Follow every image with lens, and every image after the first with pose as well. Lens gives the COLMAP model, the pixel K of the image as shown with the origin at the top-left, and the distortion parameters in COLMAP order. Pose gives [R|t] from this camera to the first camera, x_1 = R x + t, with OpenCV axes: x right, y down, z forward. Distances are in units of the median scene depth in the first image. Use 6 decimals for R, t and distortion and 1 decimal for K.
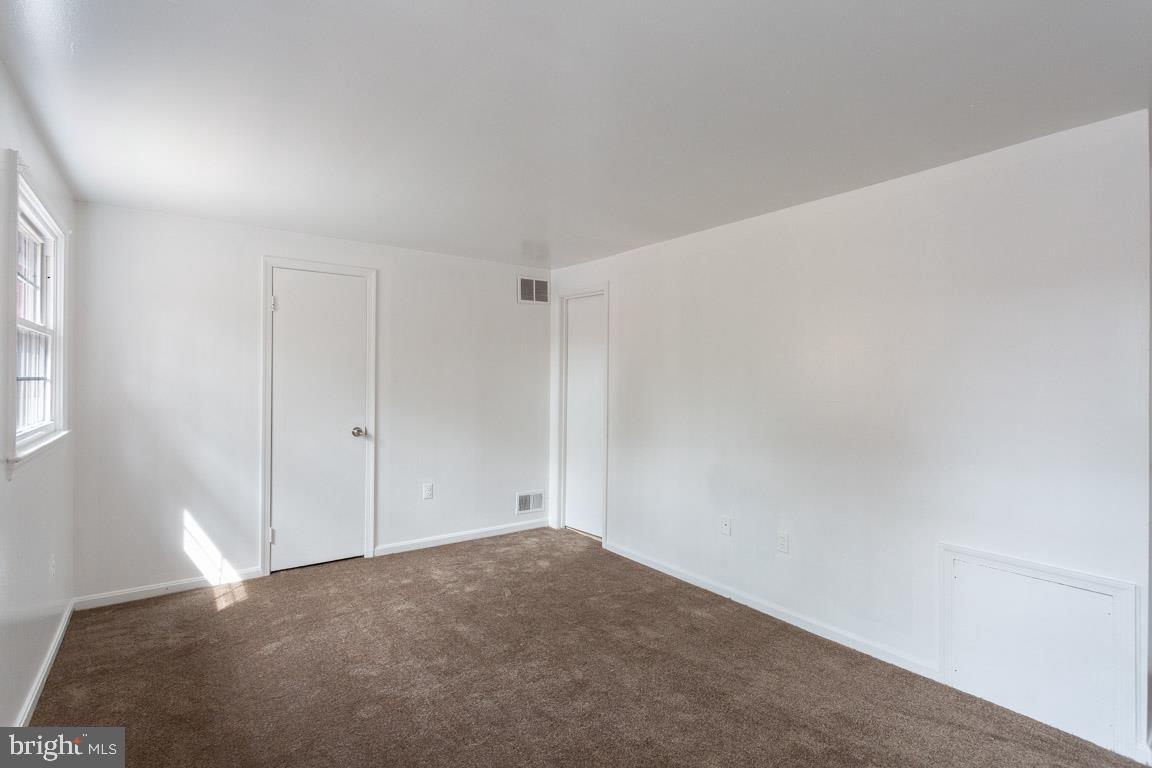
lens RADIAL K [[576.4, 0, 576.2], [0, 576.4, 375.7], [0, 0, 1]] dist [0.014350, 0.001174]
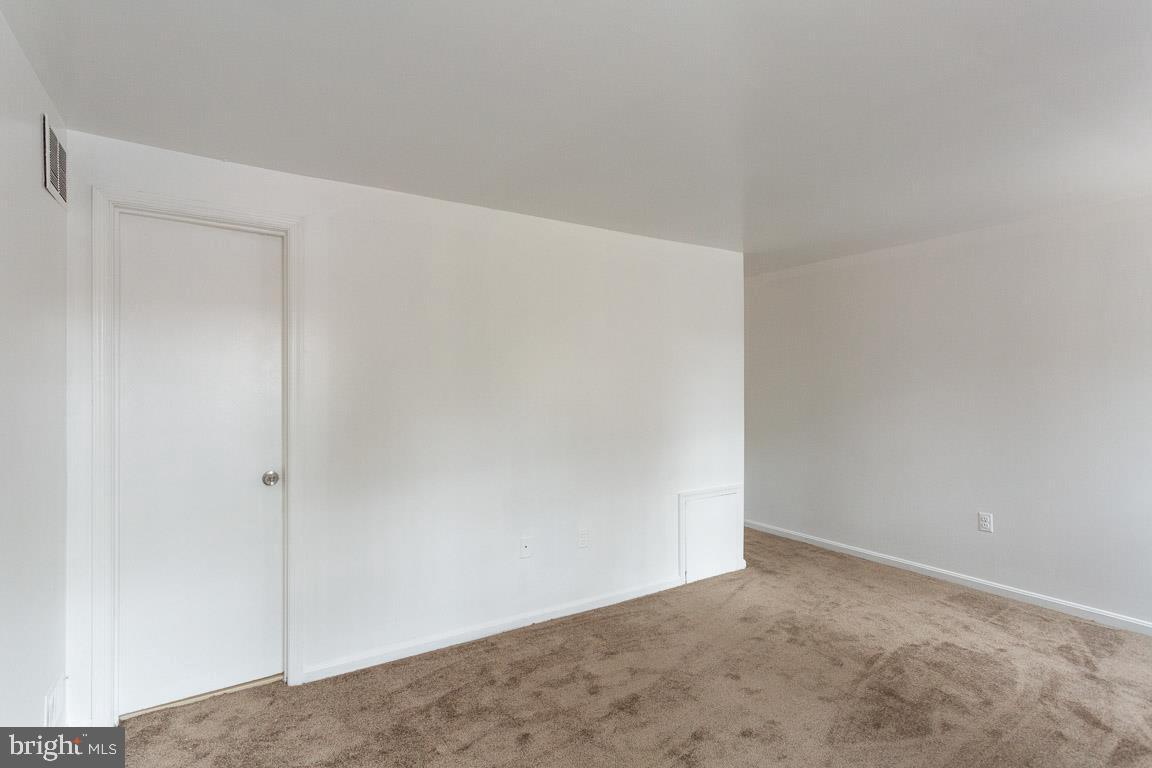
lens RADIAL K [[549.3, 0, 569.1], [0, 549.3, 379.7], [0, 0, 1]] dist [0.000050, 0.000553]
pose [[0.049973, 0.006095, 0.998732, -0.716979], [-0.006514, 0.999962, -0.005777, 0.002511], [-0.998729, -0.006217, 0.050011, 1.068746]]
